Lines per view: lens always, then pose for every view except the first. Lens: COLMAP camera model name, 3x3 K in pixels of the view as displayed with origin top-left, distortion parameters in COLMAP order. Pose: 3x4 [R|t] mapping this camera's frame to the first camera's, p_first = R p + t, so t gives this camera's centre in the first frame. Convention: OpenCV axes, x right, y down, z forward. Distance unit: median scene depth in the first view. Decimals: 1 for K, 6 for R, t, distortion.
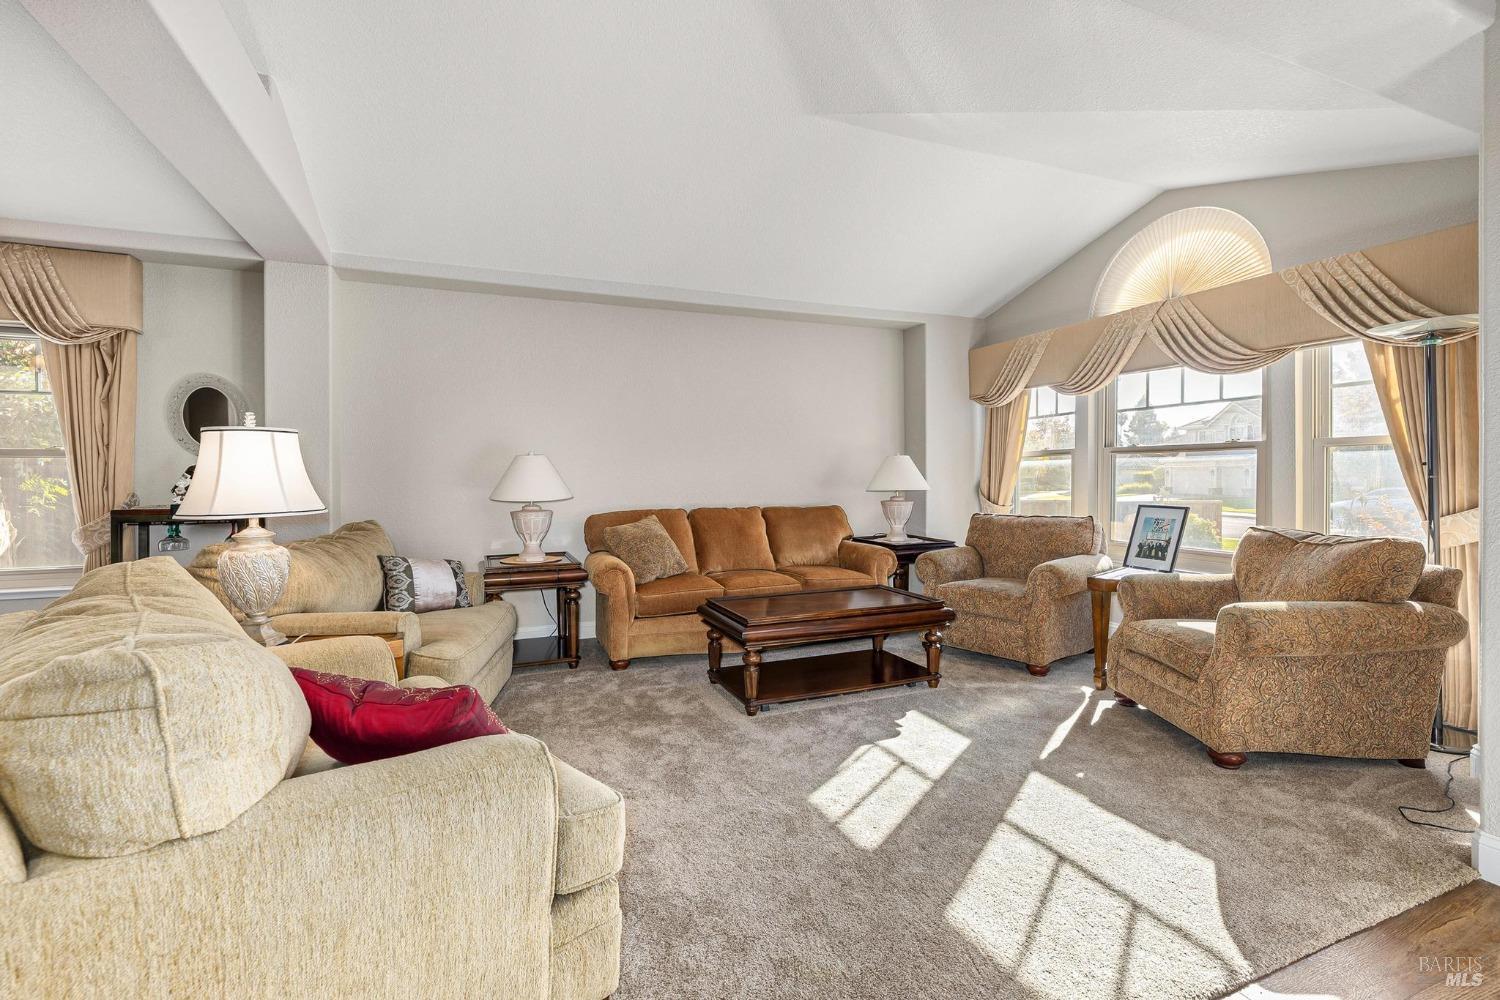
lens RADIAL K [[693.7, 0, 755.8], [0, 693.7, 476.9], [0, 0, 1]] dist [0.000327, -0.000142]
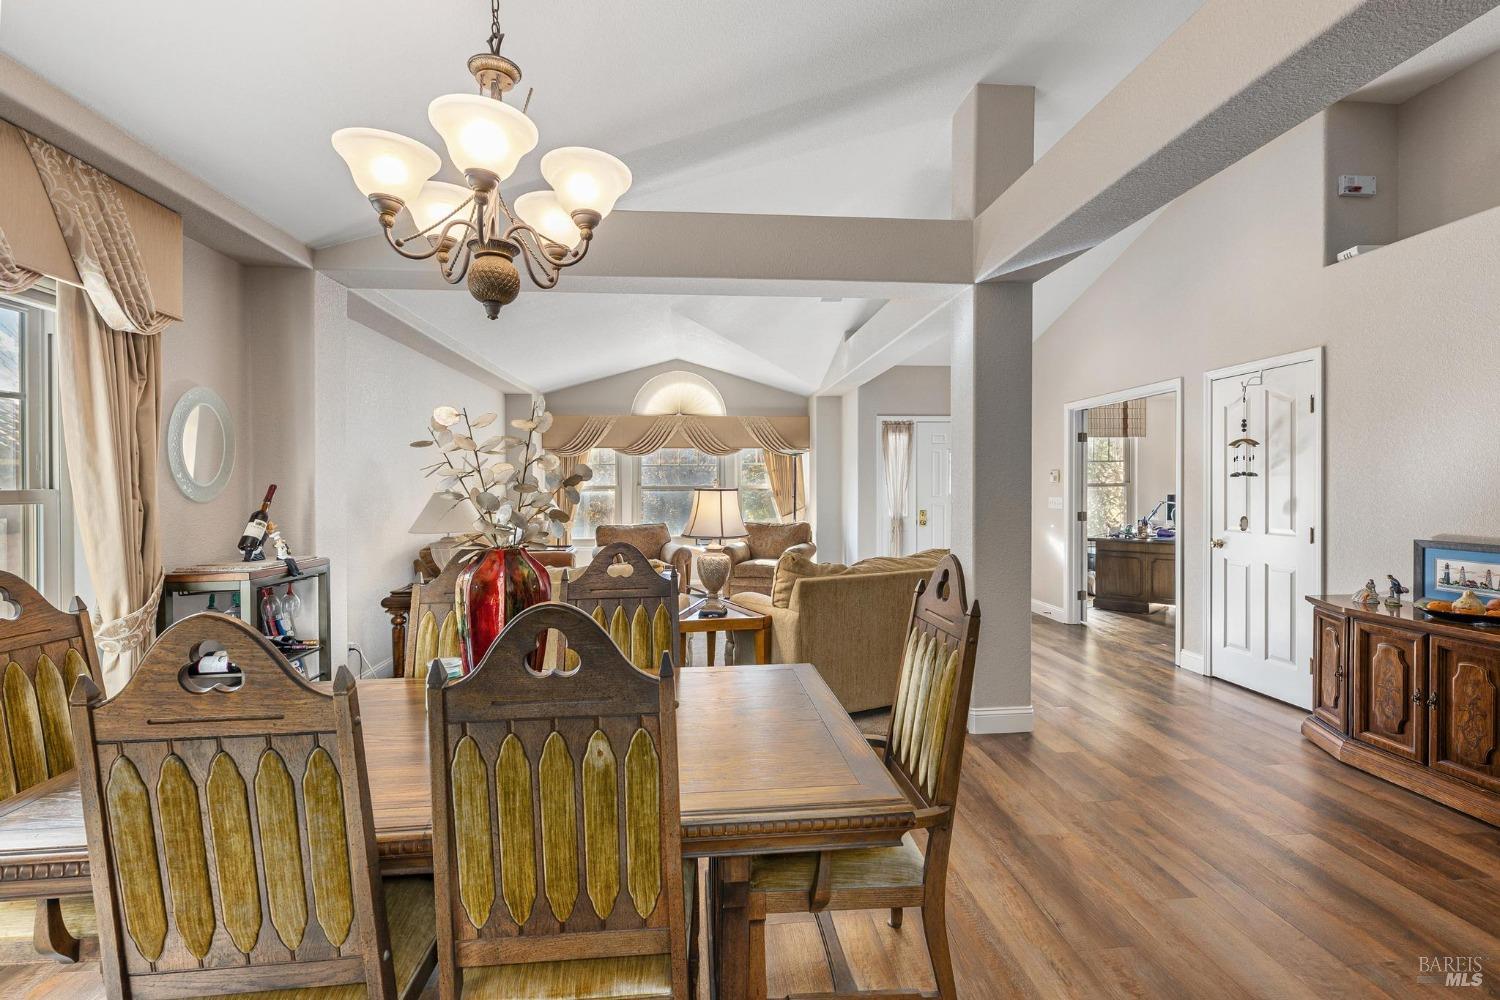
lens RADIAL K [[671.4, 0, 751.1], [0, 671.4, 490.5], [0, 0, 1]] dist [0.001331, 0.000117]
pose [[0.315419, 0.001120, 0.948952, -1.435934], [0.000994, 0.999998, -0.001511, -0.035559], [-0.948952, 0.001420, 0.315417, 0.216258]]
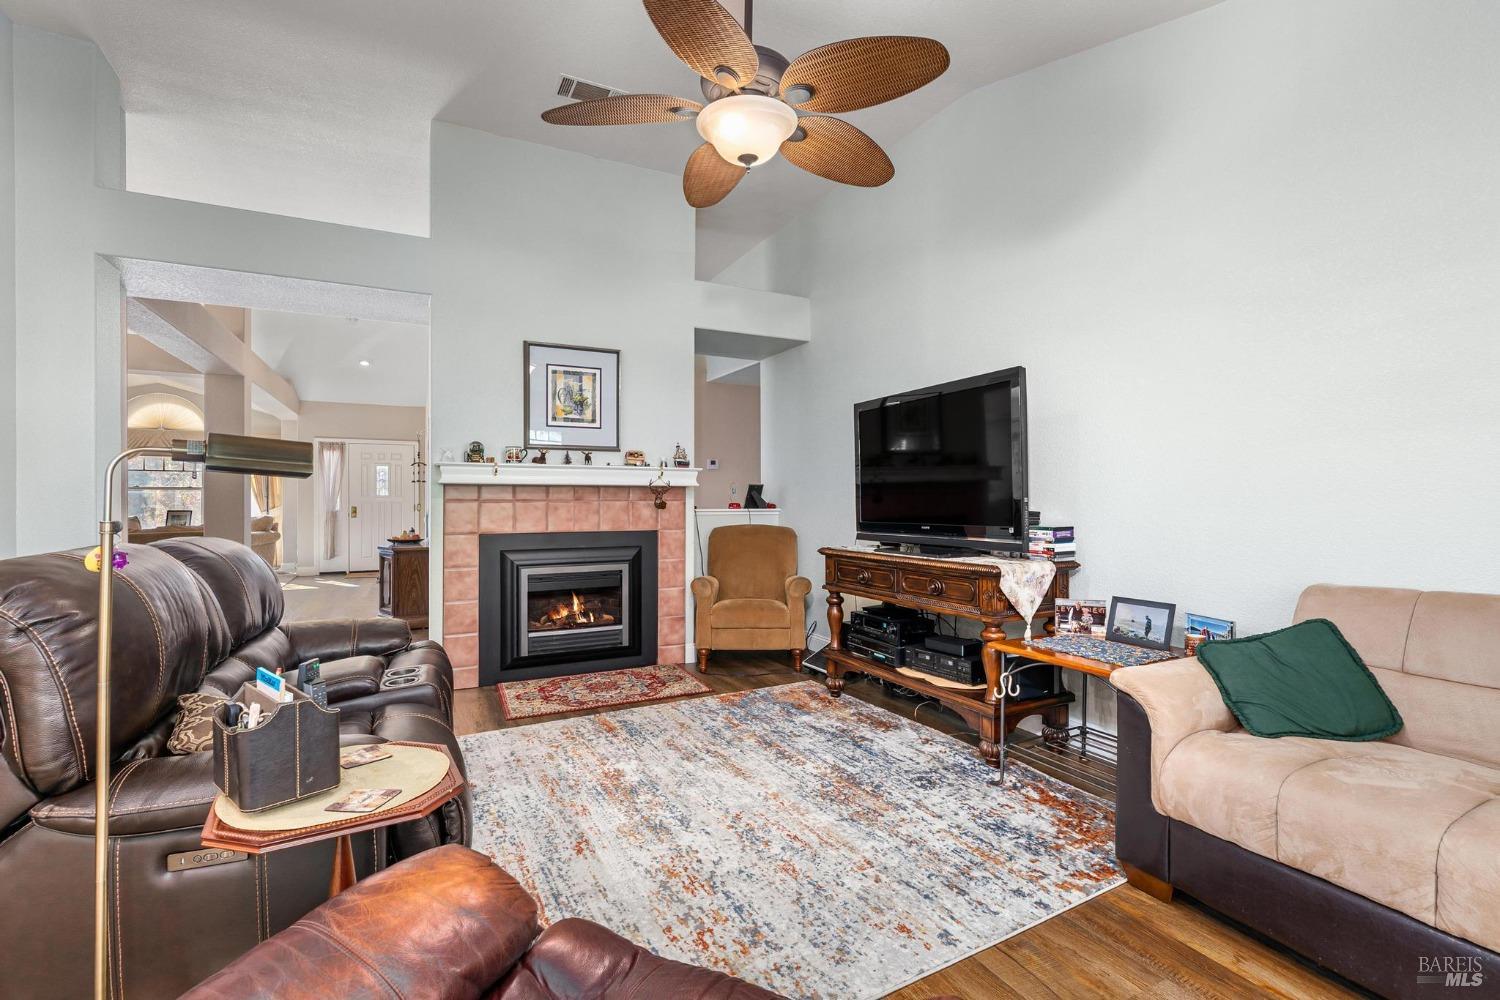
lens RADIAL K [[671.4, 0, 751.1], [0, 671.4, 490.5], [0, 0, 1]] dist [0.001331, 0.000117]
pose [[-0.071845, 0.018935, 0.997236, -2.334240], [-0.001998, 0.999815, -0.019128, 0.008150], [-0.997414, -0.003367, -0.071794, -1.134255]]
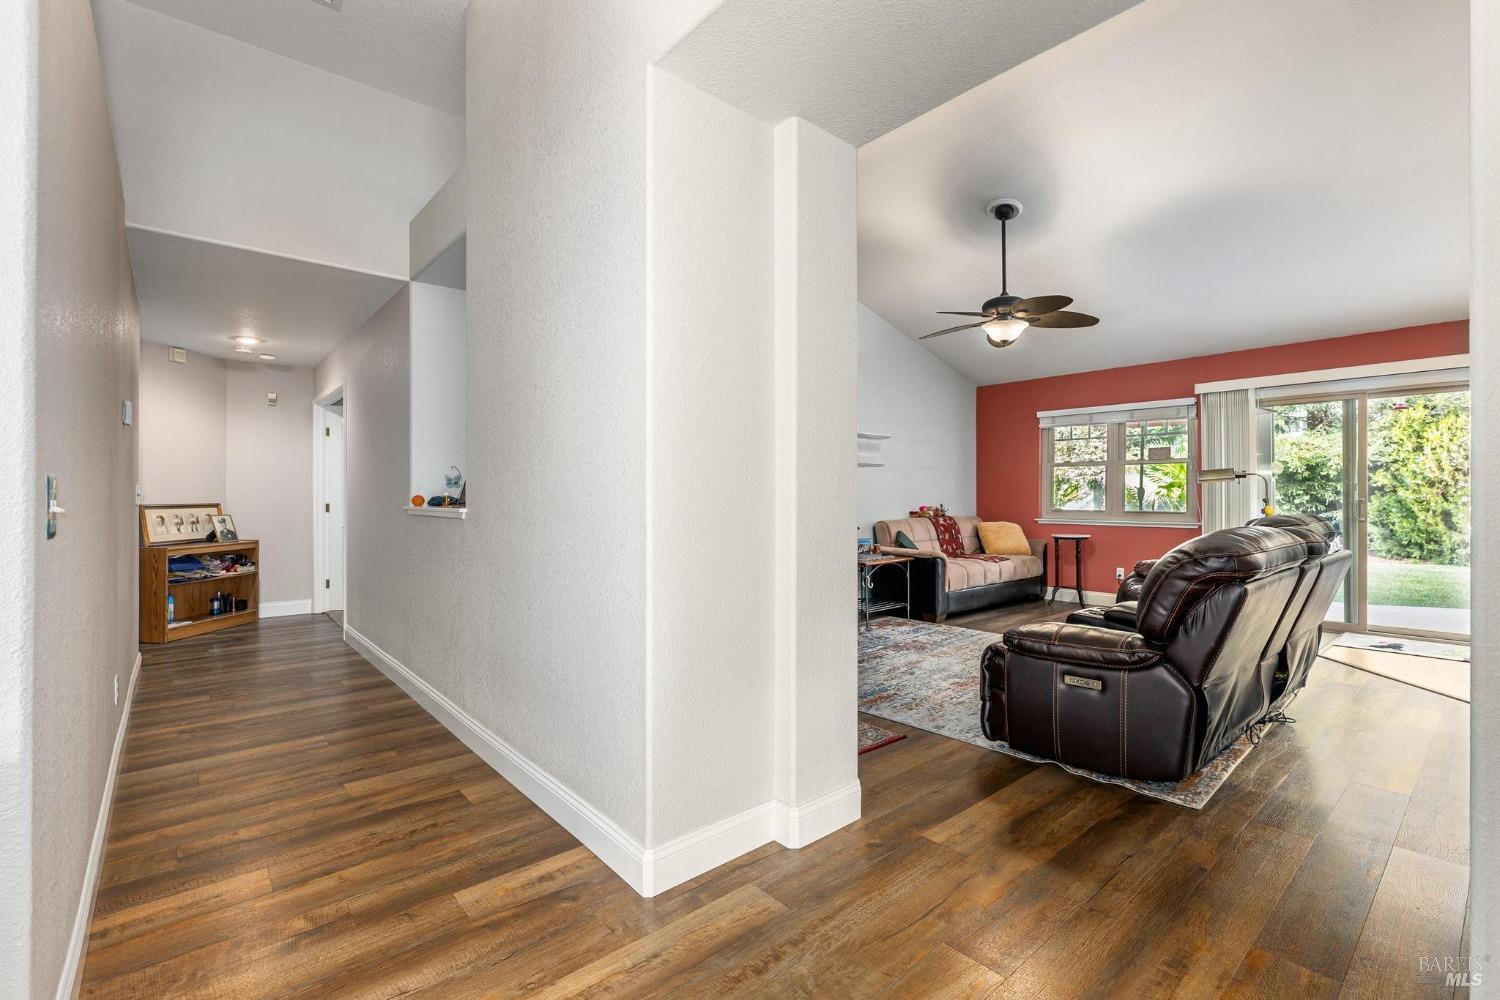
lens RADIAL K [[671.4, 0, 751.1], [0, 671.4, 490.5], [0, 0, 1]] dist [0.001331, 0.000117]
pose [[-0.951082, 0.008971, -0.308807, -0.912767], [0.011204, 0.999922, -0.005461, 0.004977], [0.308734, -0.008654, -0.951109, -0.108635]]
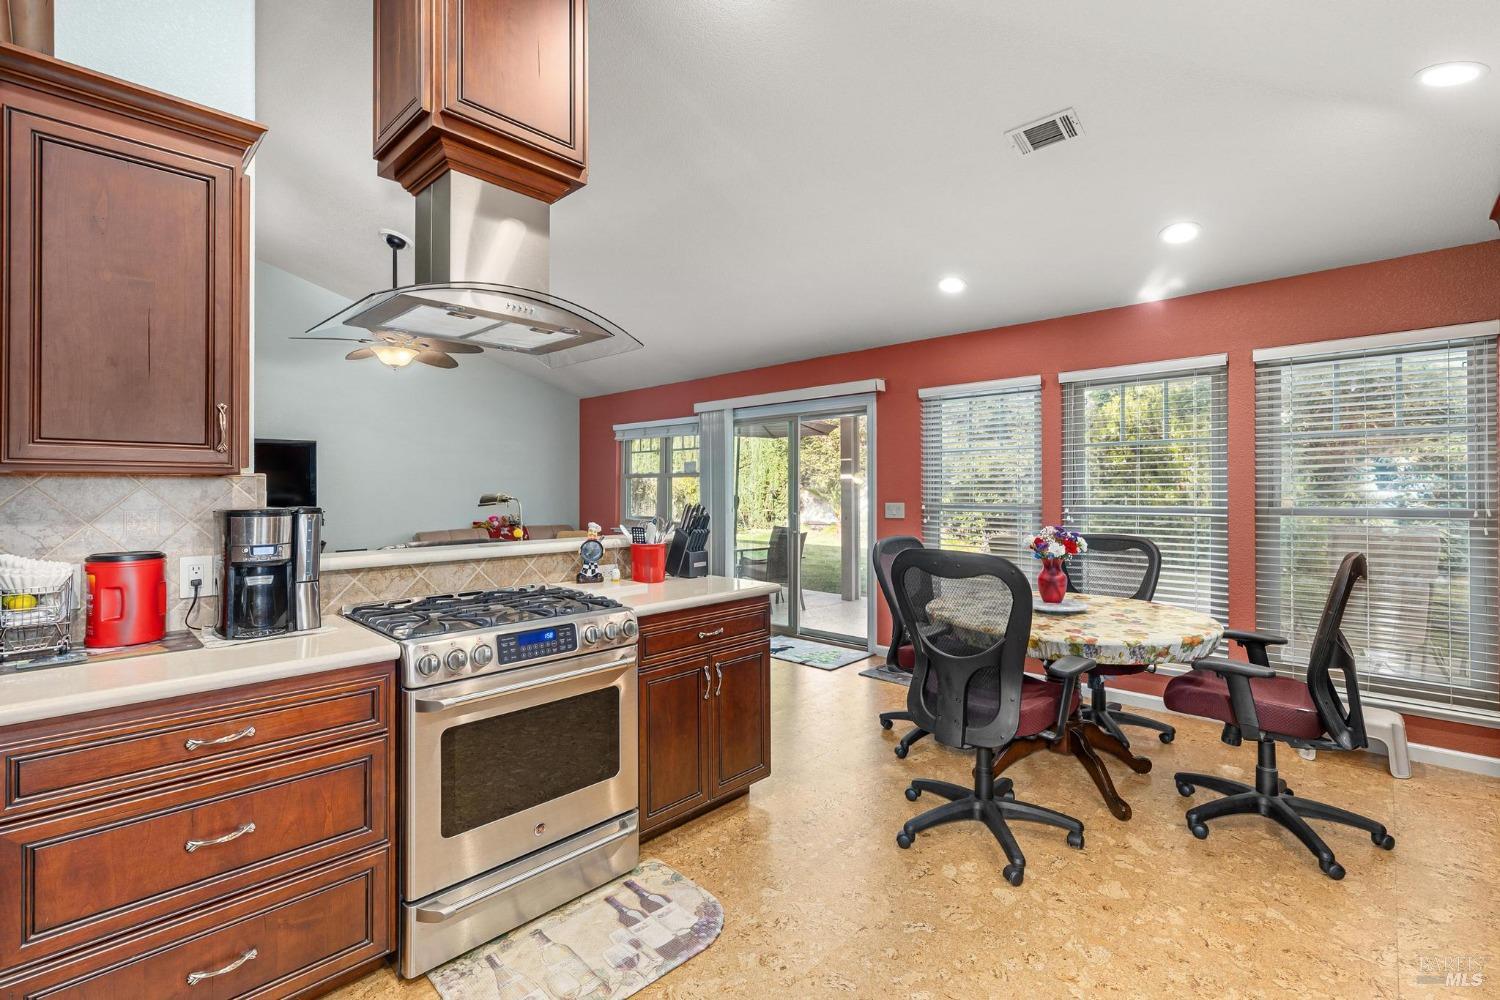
lens RADIAL K [[671.4, 0, 751.1], [0, 671.4, 490.5], [0, 0, 1]] dist [0.001331, 0.000117]
pose [[-0.916798, 0.010305, -0.399219, -1.904524], [0.010498, 0.999943, 0.001705, -0.027592], [0.399214, -0.002628, -0.916854, 0.336851]]
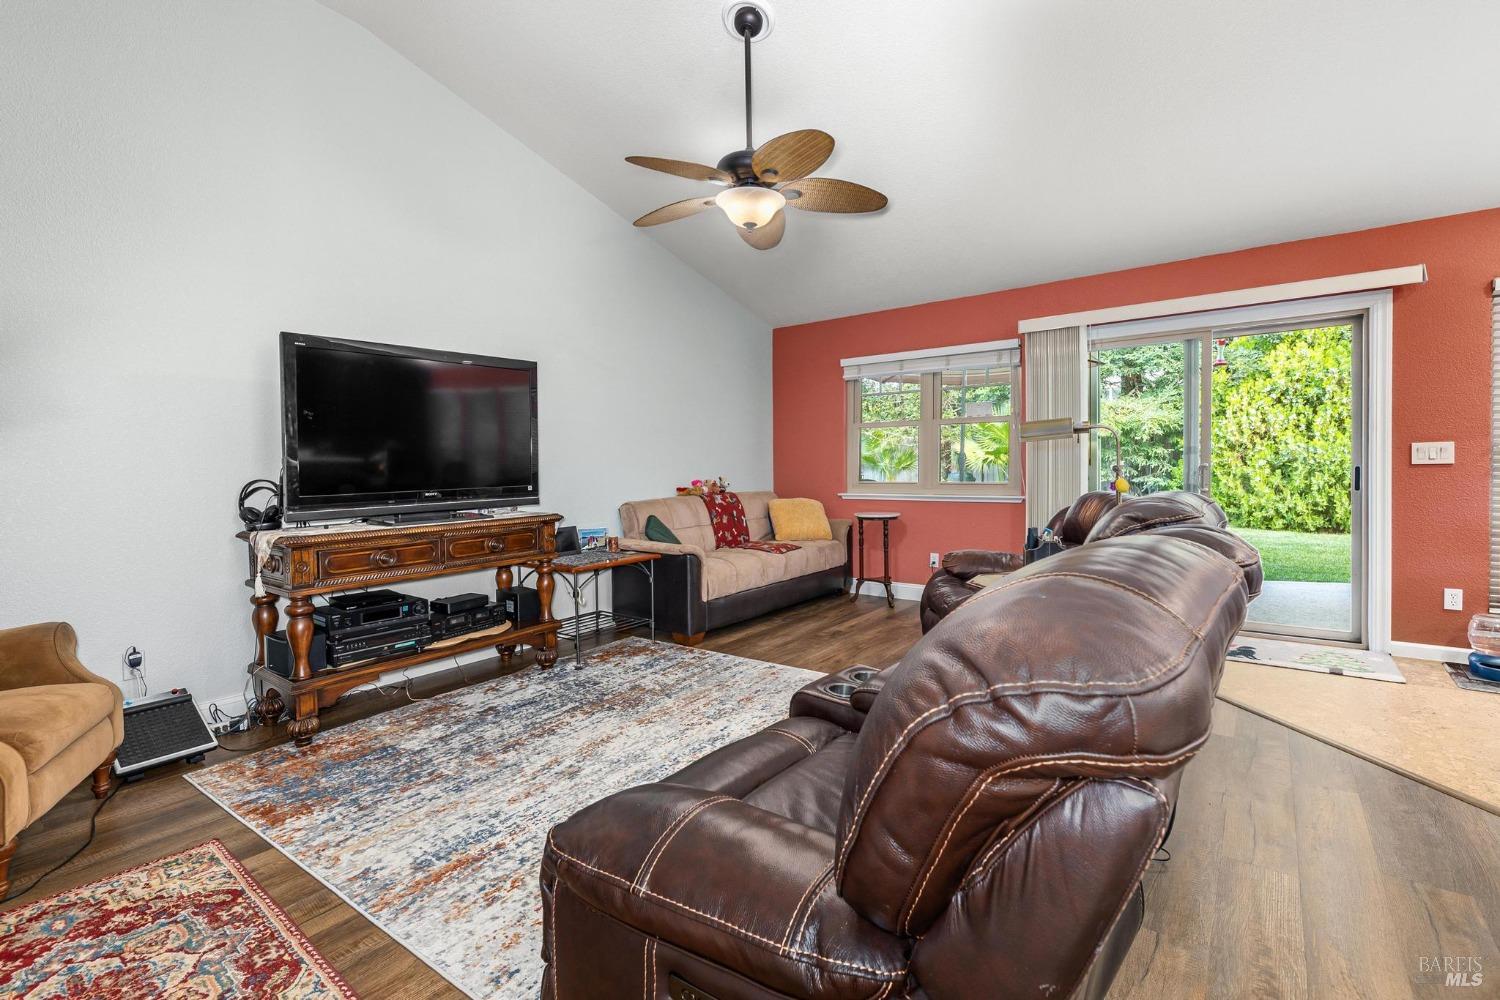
lens RADIAL K [[672.2, 0, 744.7], [0, 672.2, 481.8], [0, 0, 1]] dist [-0.003454, -0.000081]
pose [[-0.874054, 0.034448, -0.484607, -1.359282], [0.023720, 0.999319, 0.028253, 0.009604], [0.485250, 0.013199, -0.874276, -0.456844]]
